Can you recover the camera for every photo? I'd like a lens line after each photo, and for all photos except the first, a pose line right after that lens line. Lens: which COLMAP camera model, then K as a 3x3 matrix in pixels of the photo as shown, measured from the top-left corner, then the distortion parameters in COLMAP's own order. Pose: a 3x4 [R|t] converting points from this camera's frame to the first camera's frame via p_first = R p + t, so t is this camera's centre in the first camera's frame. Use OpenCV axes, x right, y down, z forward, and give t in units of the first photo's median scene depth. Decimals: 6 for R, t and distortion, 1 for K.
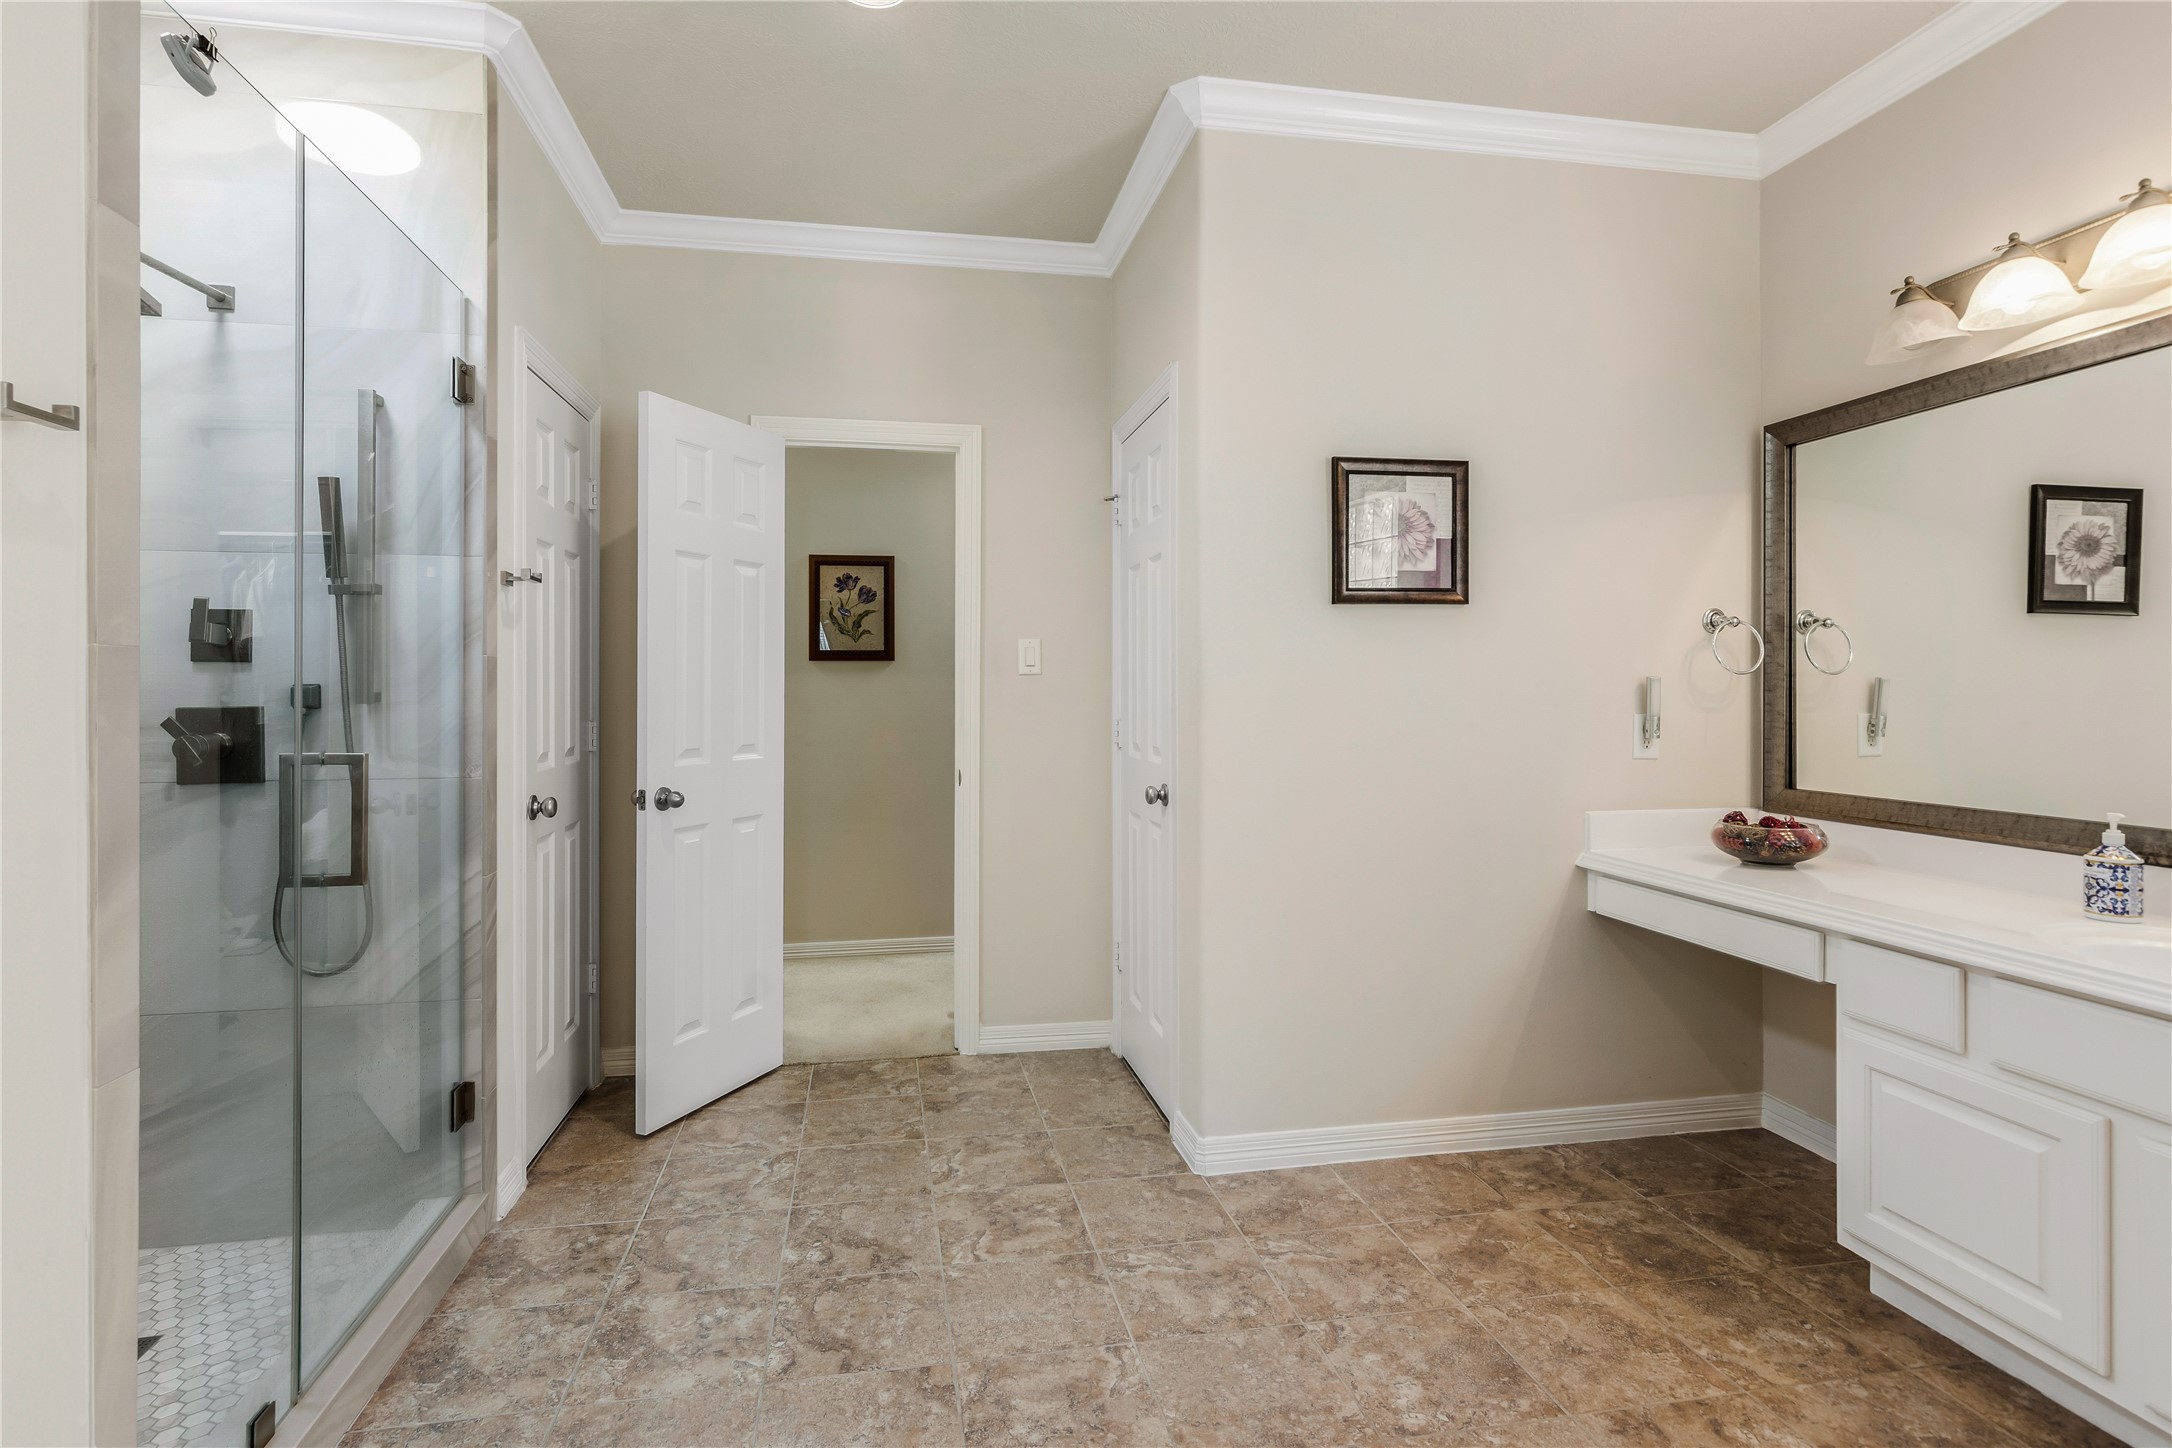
lens RADIAL K [[1082.4, 0, 1085.9], [0, 1082.4, 686.2], [0, 0, 1]] dist [-0.000775, 0.002934]
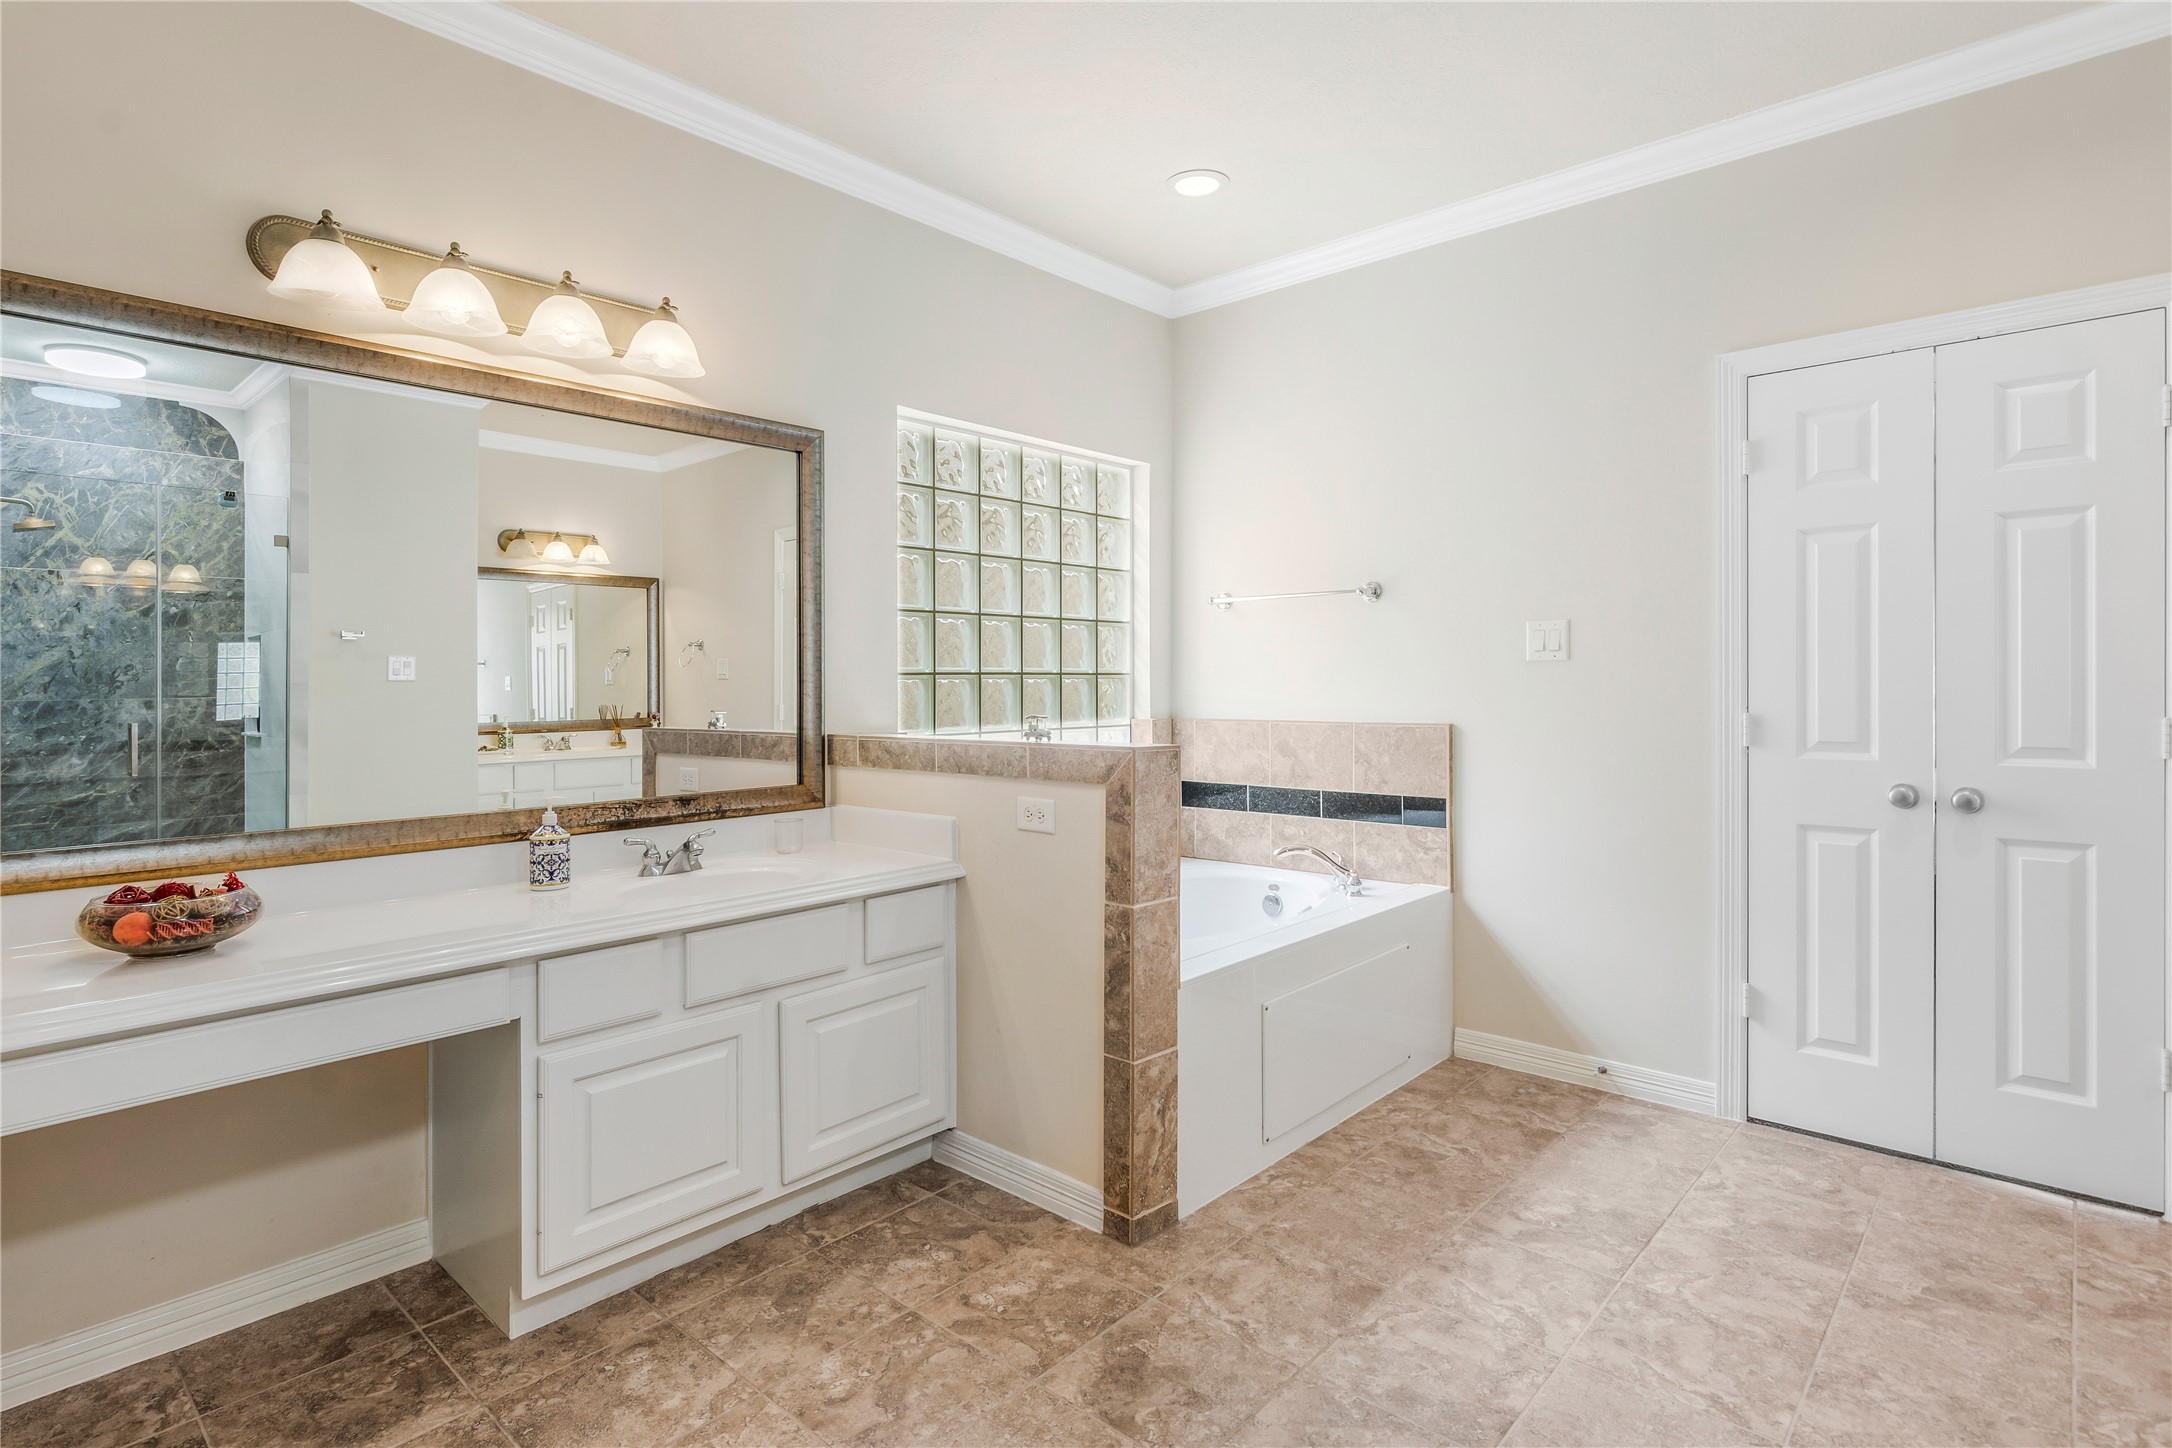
lens RADIAL K [[1082.4, 0, 1086.8], [0, 1082.4, 703.7], [0, 0, 1]] dist [-0.000775, 0.002934]
pose [[-0.592061, -0.006767, 0.805865, -0.254659], [0.010480, 0.999816, 0.016095, 0.002183], [-0.805825, 0.017975, -0.591881, 0.922263]]
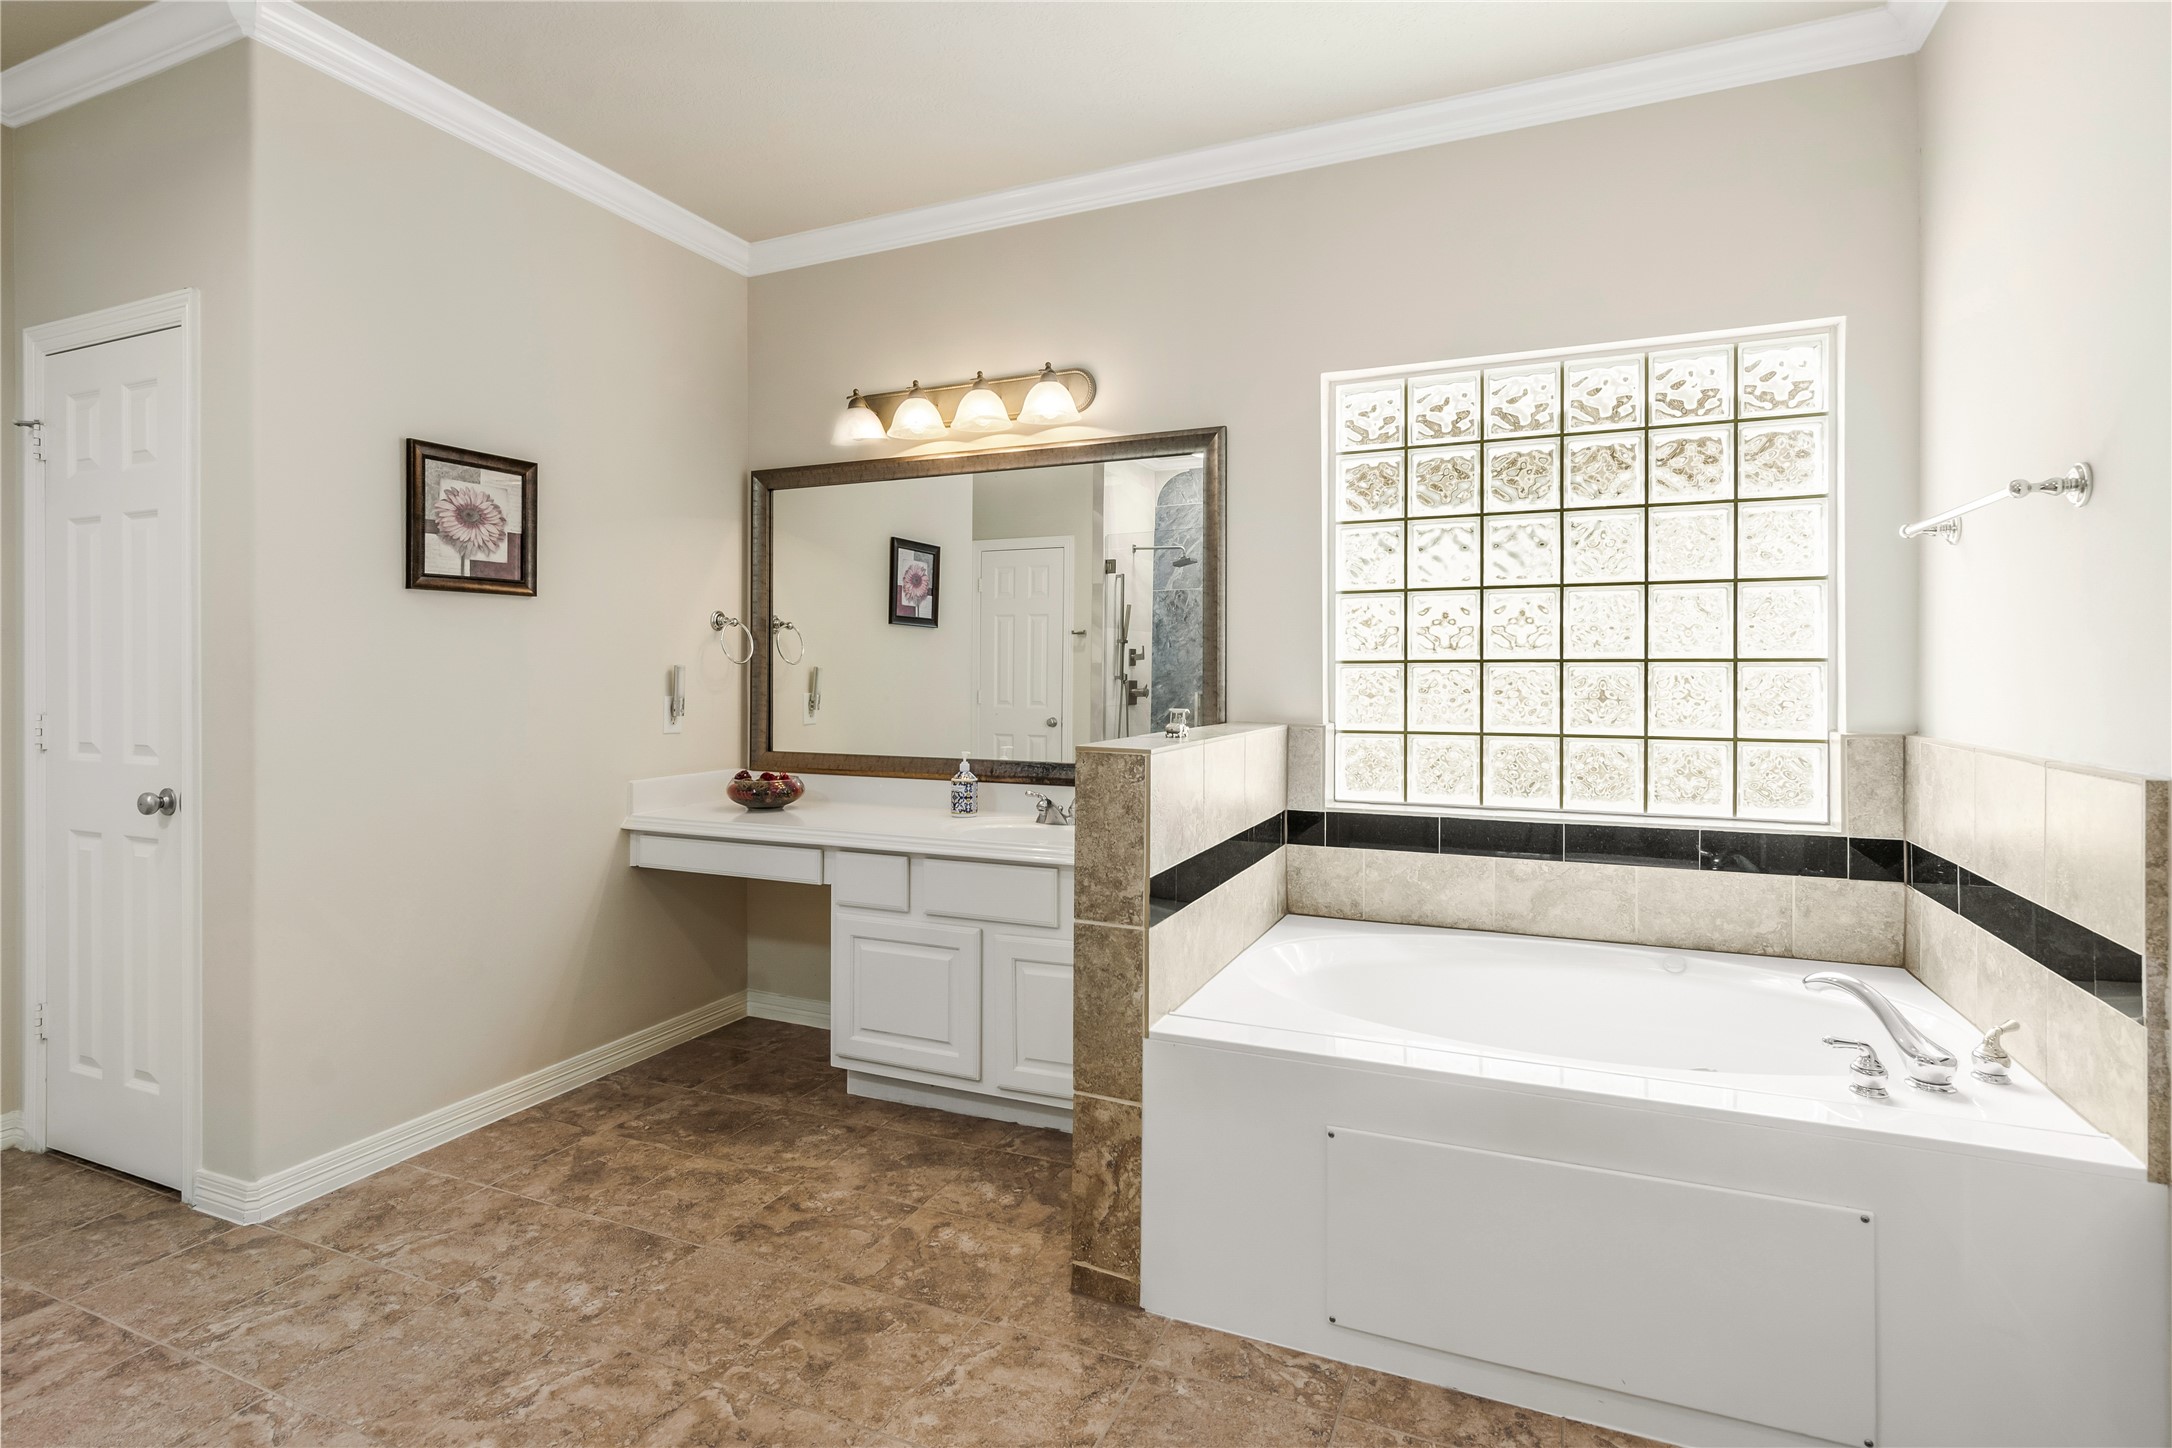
lens RADIAL K [[1082.4, 0, 1070.3], [0, 1082.4, 678.4], [0, 0, 1]] dist [-0.000775, 0.002934]
pose [[0.571378, -0.002108, 0.820684, -0.232726], [-0.004305, 0.999975, 0.005566, -0.002775], [-0.820676, -0.006713, 0.571355, -0.051364]]
